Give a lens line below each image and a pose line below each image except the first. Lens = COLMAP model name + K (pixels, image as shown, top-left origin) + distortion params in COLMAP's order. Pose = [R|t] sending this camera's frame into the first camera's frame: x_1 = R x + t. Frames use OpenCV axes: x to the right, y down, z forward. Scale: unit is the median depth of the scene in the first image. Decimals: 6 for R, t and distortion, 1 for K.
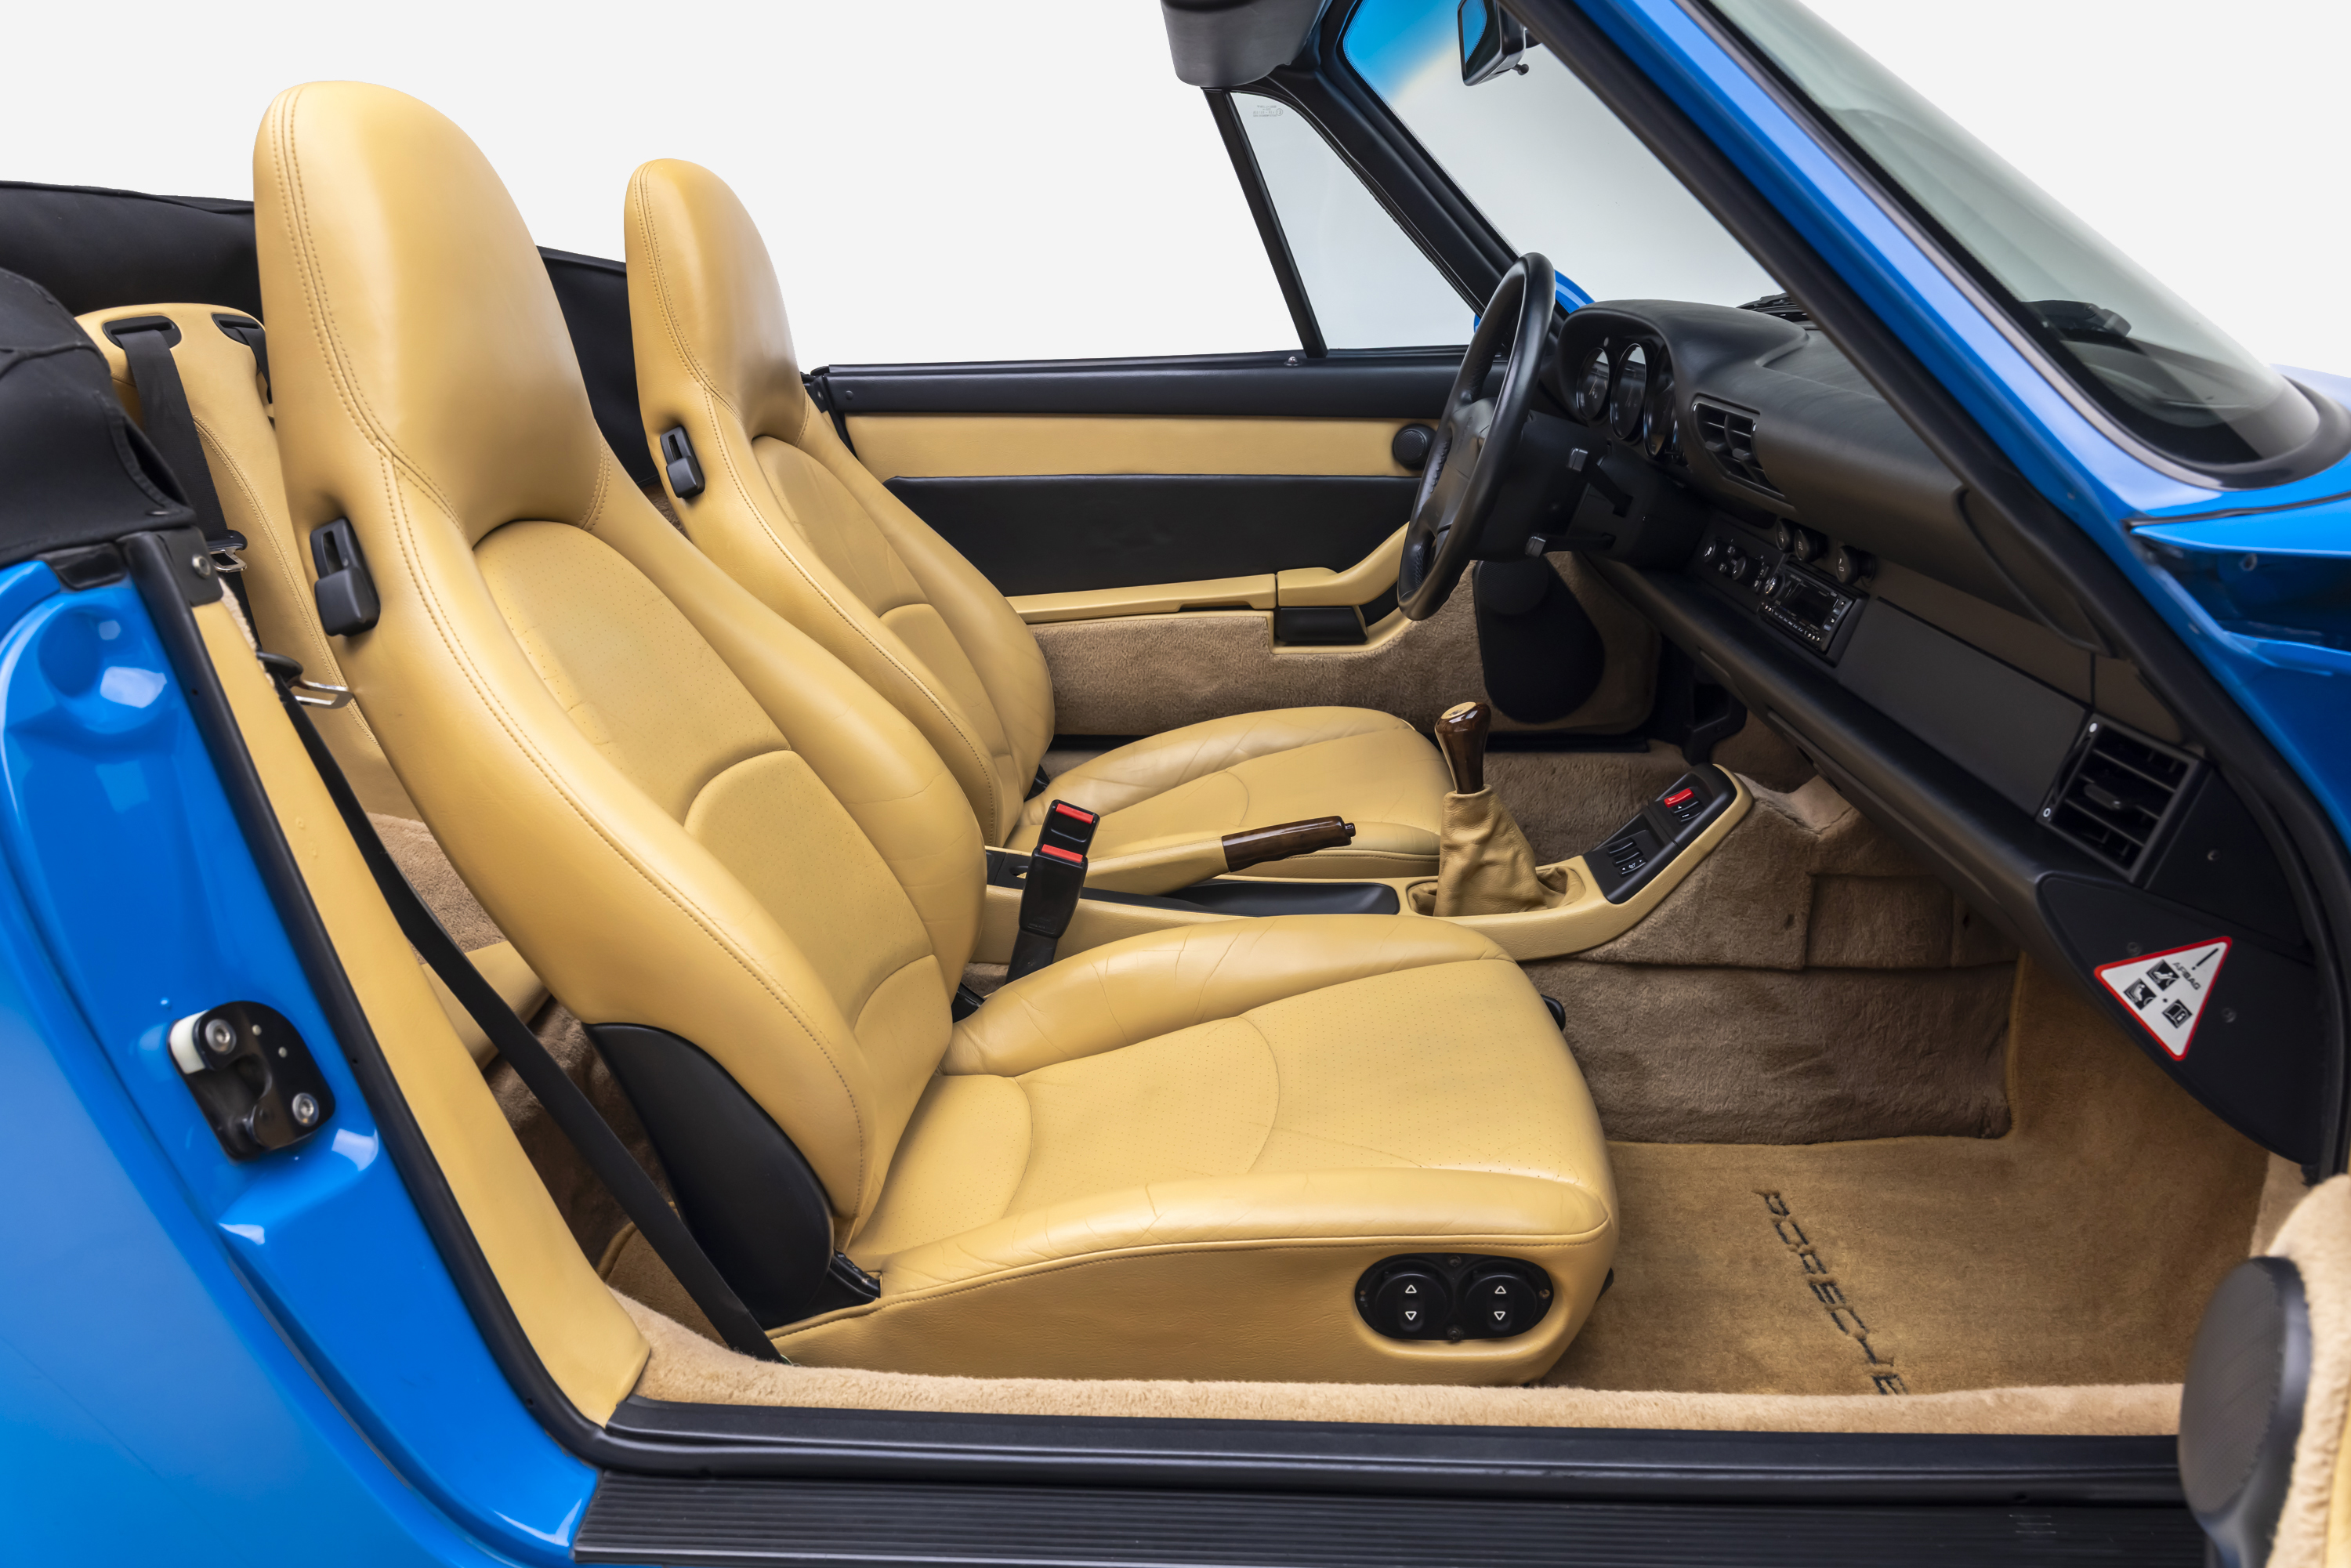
lens RADIAL K [[1633.6, 0, 1175.5], [0, 1633.6, 784.0], [0, 0, 1]] dist [-0.010741, -0.001873]
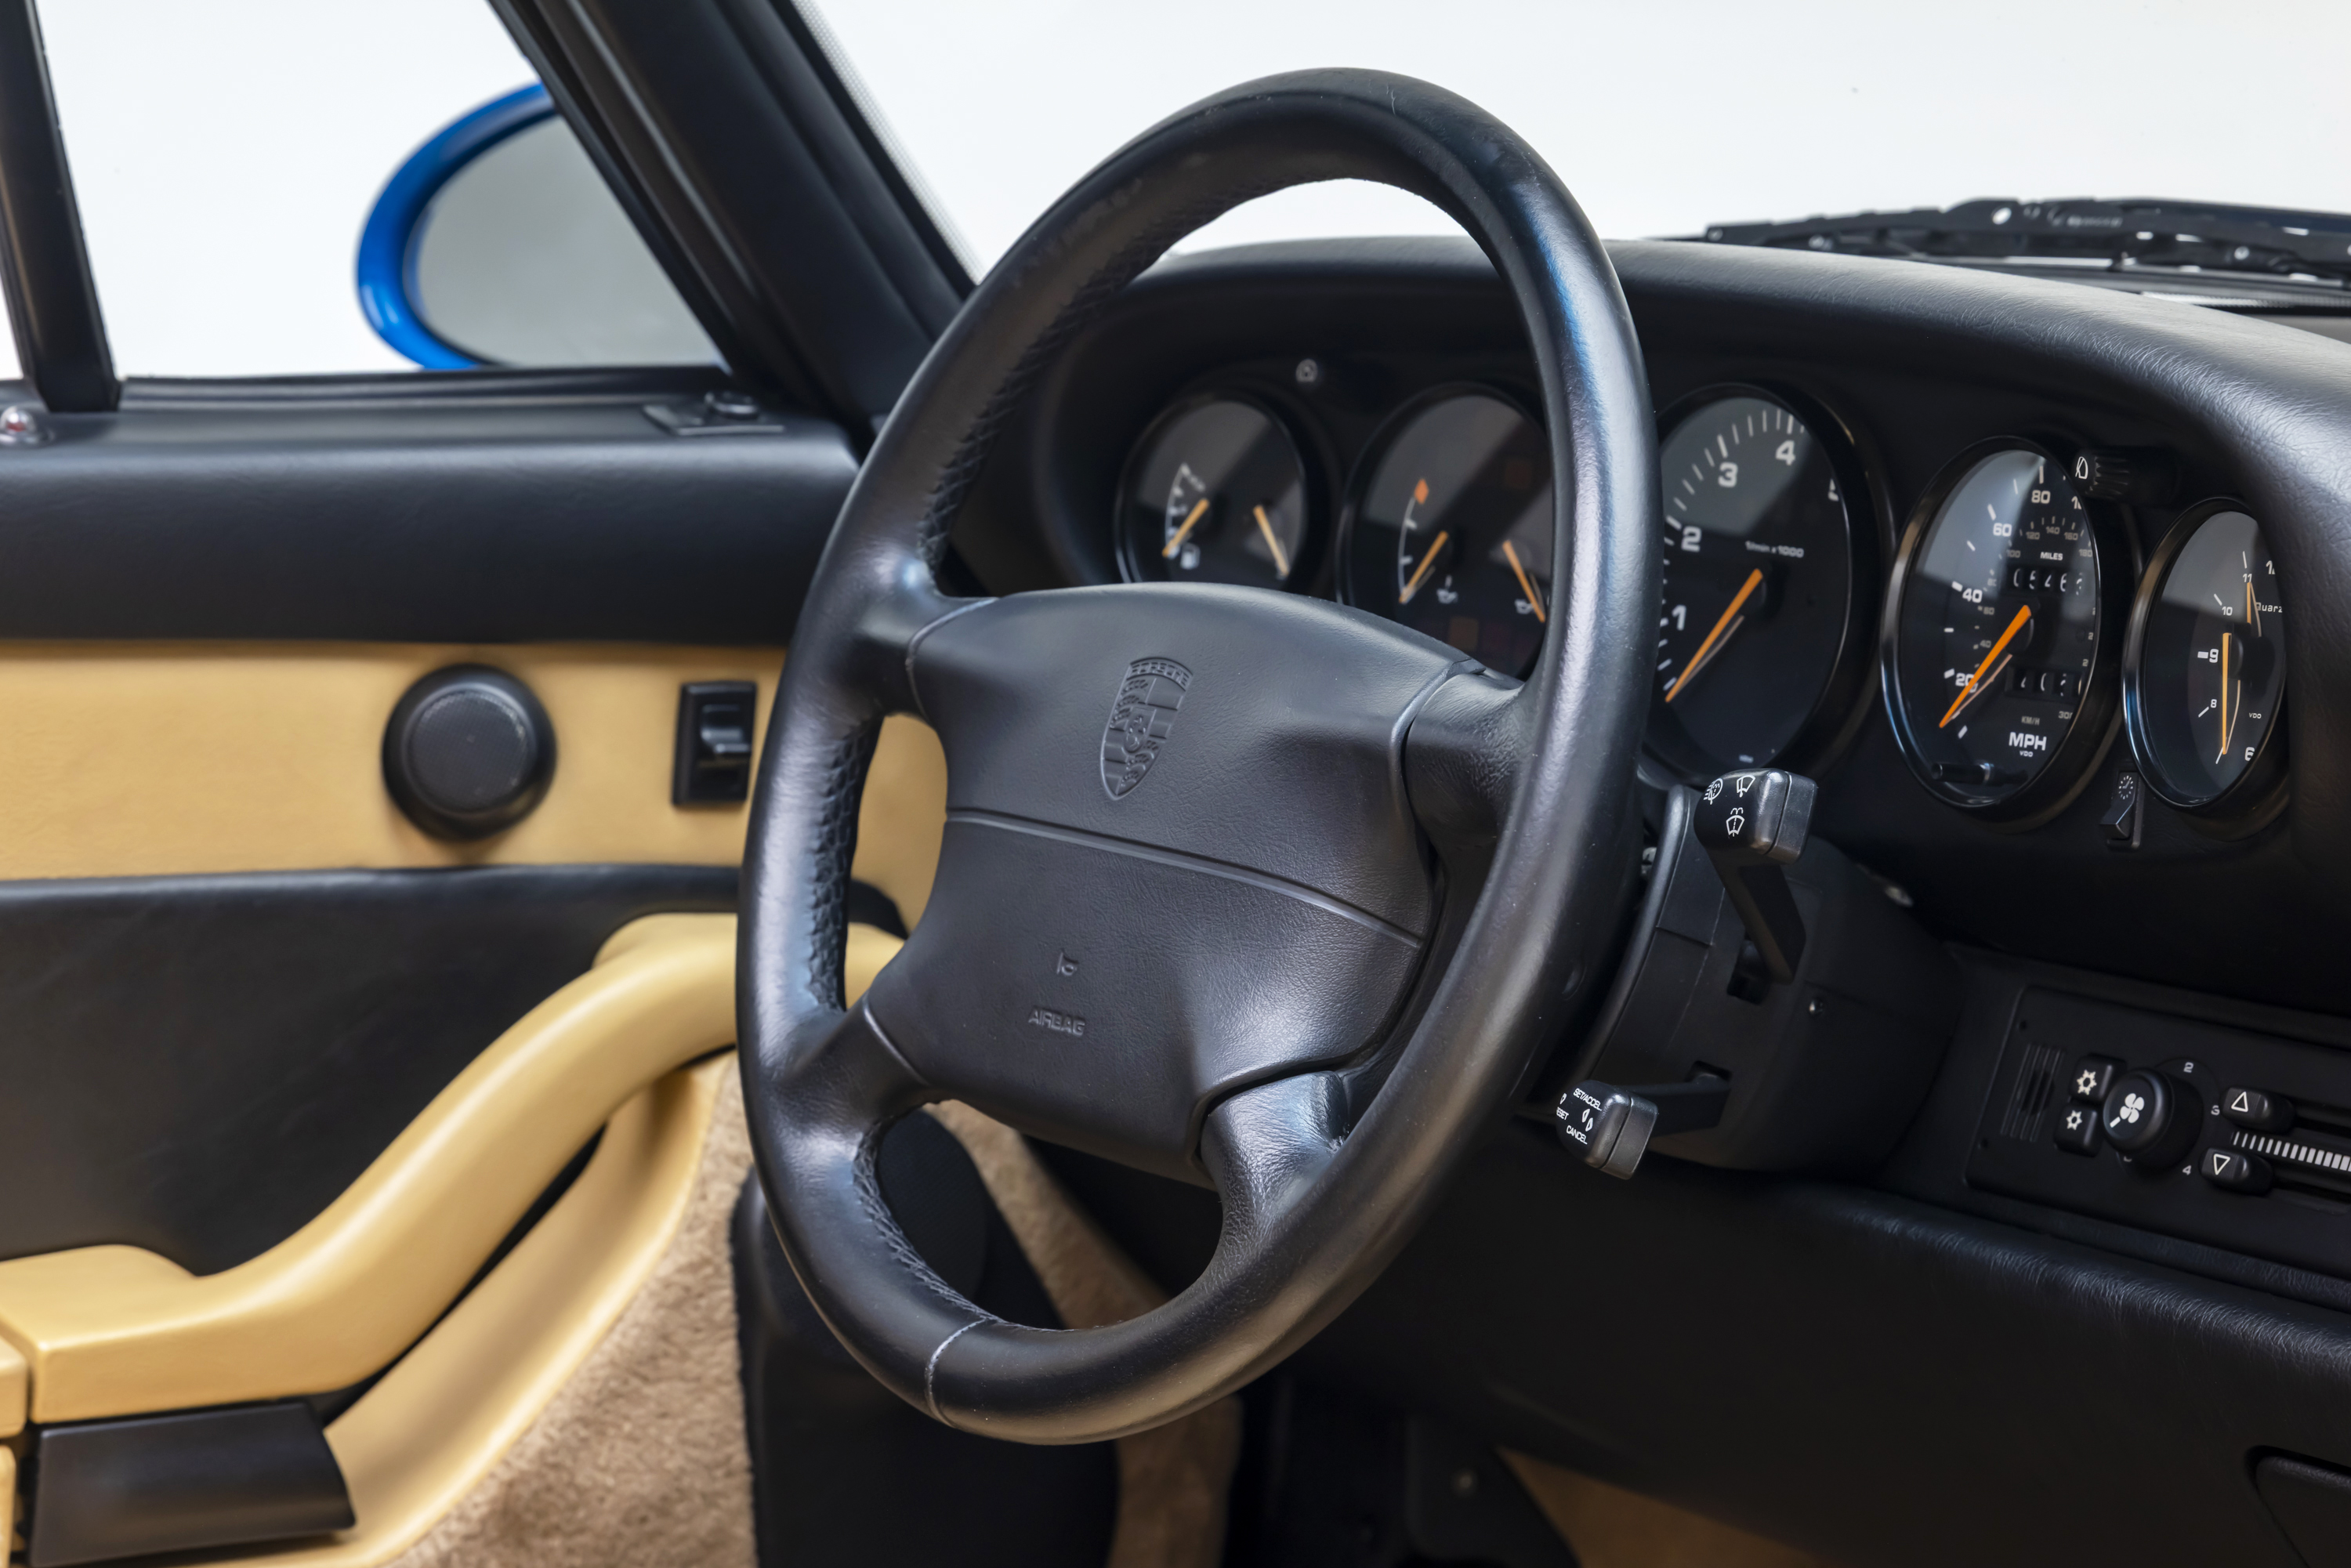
lens RADIAL K [[6105.4, 0, 1175.5], [0, 6105.4, 784.0], [0, 0, 1]] dist [0.156783, -2.481018]
pose [[0.801320, -0.033261, 0.597311, -0.468493], [0.137817, 0.981861, -0.130213, -0.086641], [-0.582145, 0.186661, 0.791369, 0.252319]]
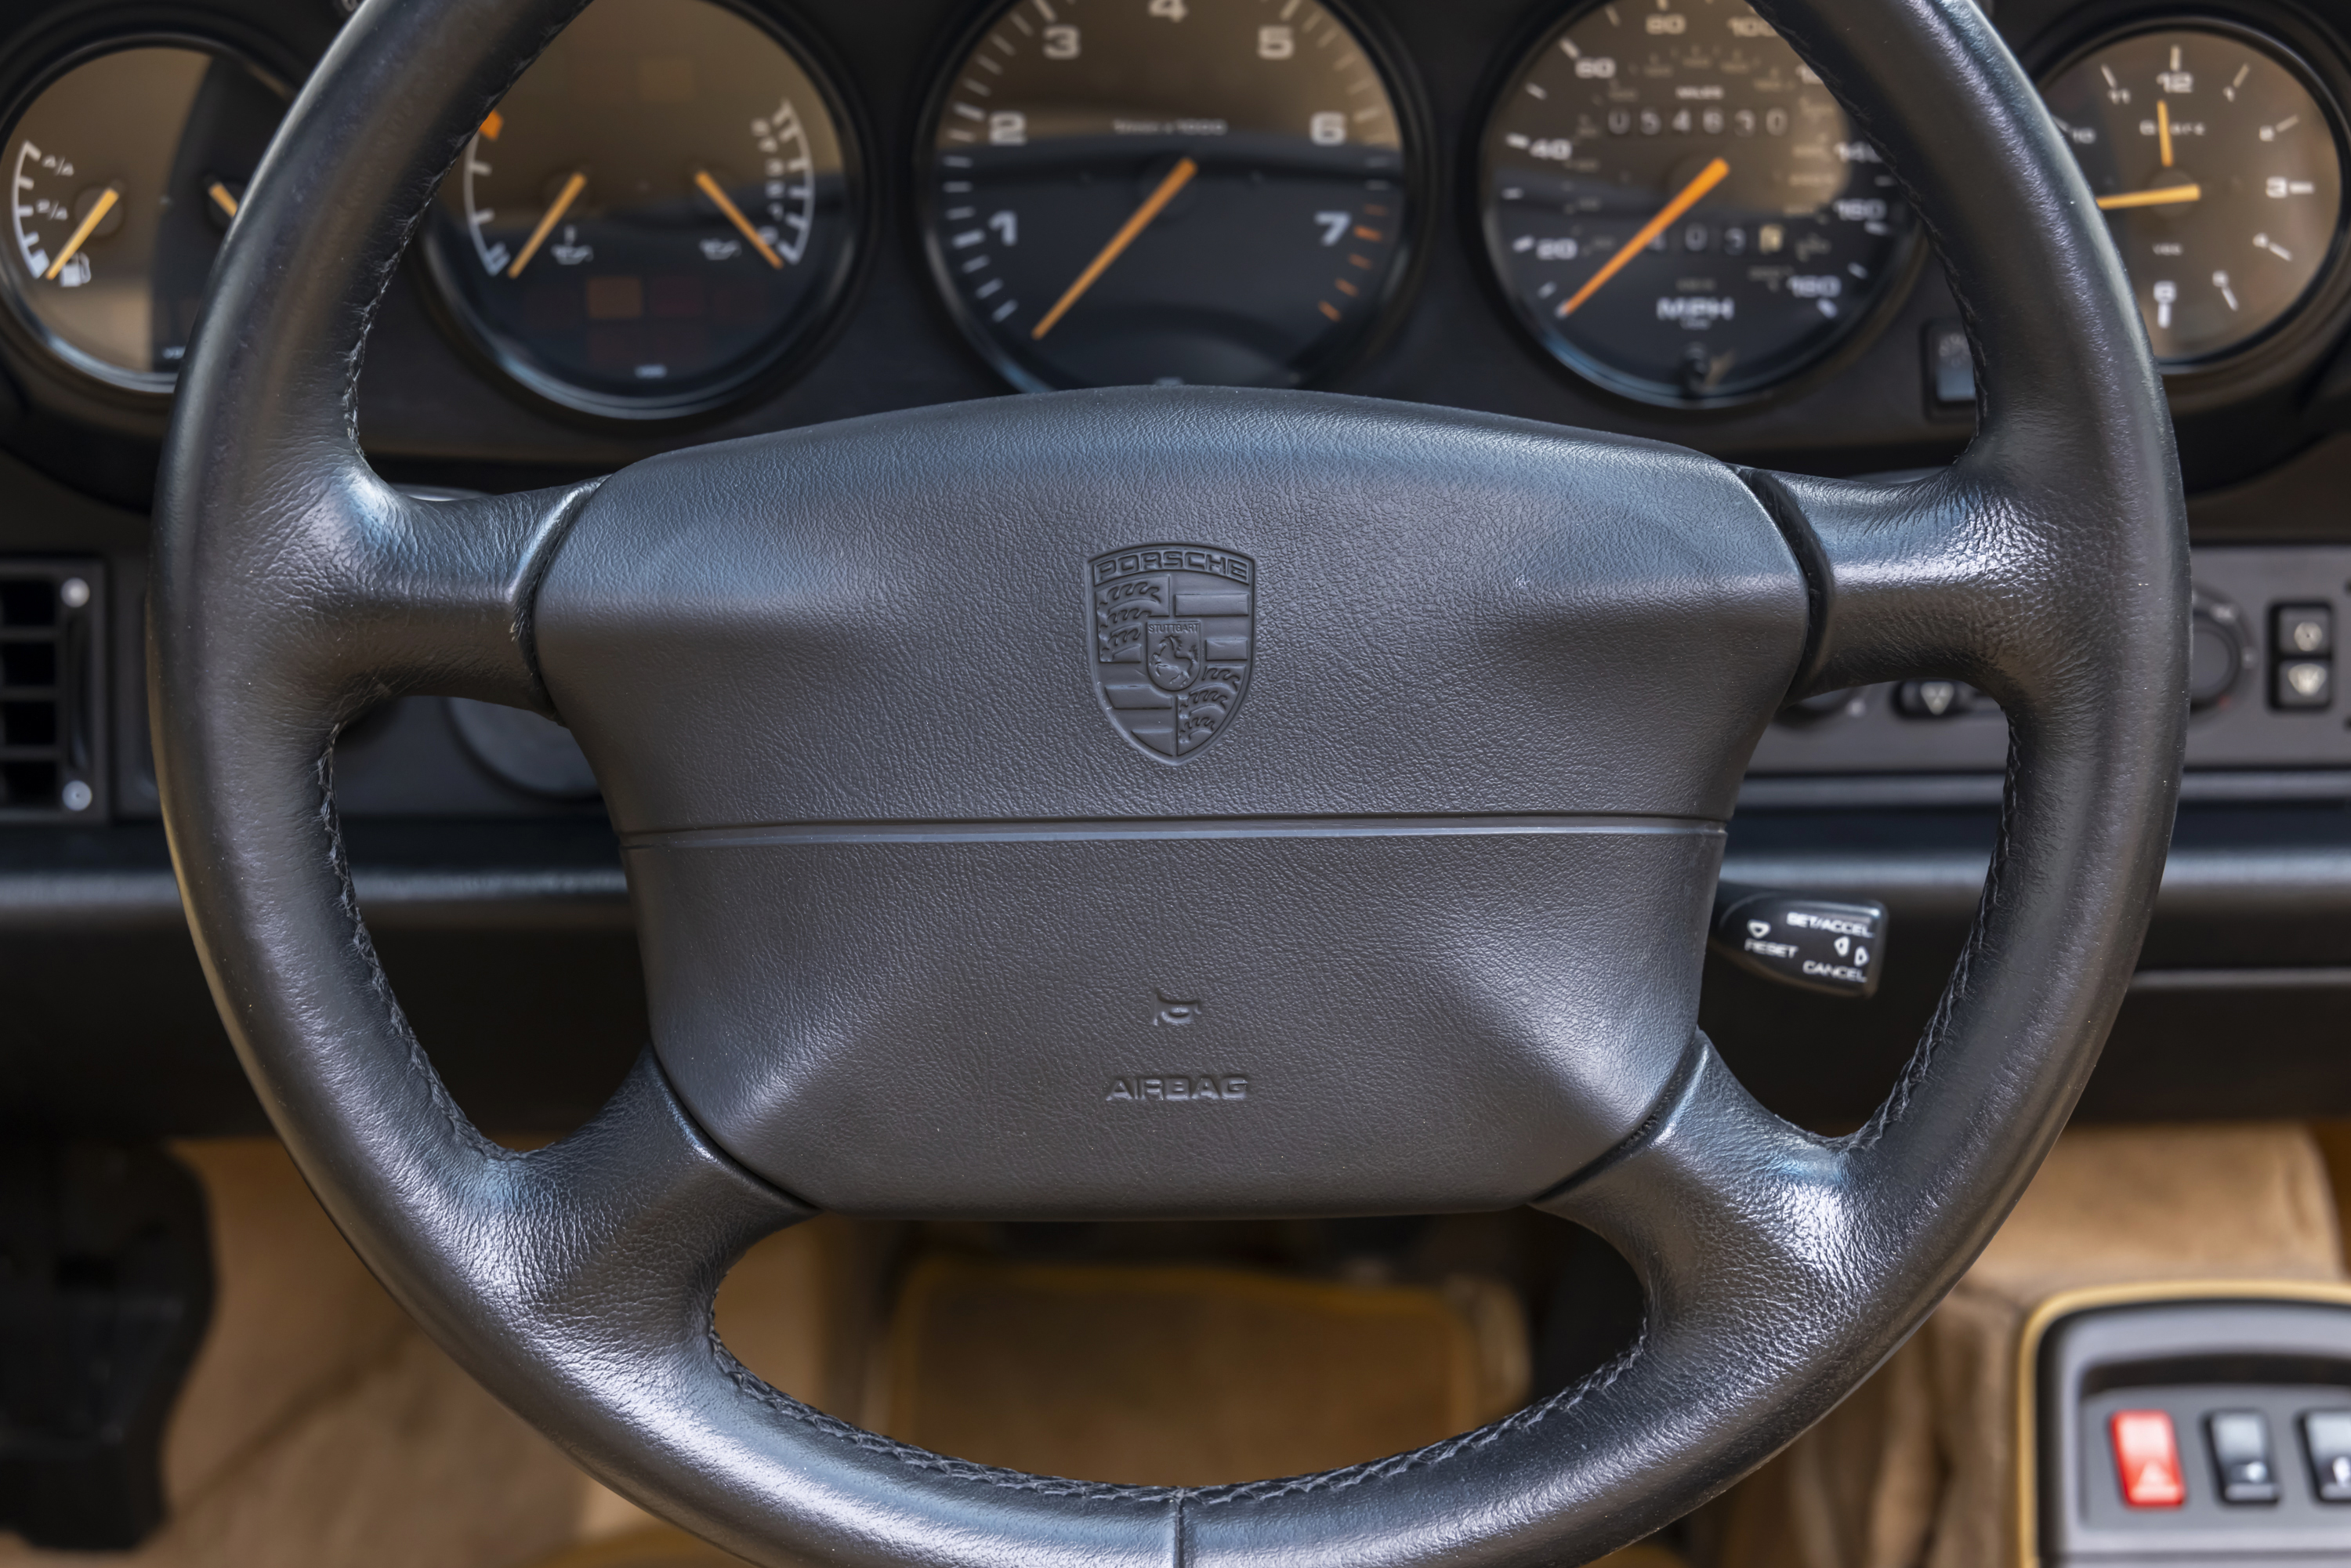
lens RADIAL K [[3600.0, 0, 1175.5], [0, 3600.0, 784.0], [0, 0, 1]] dist [0.022743, -0.052940]
pose [[-0.071281, -0.401024, 0.913290, -0.220902], [0.298154, 0.865190, 0.403174, -0.415086], [-0.951852, 0.301040, 0.057895, 1.128827]]
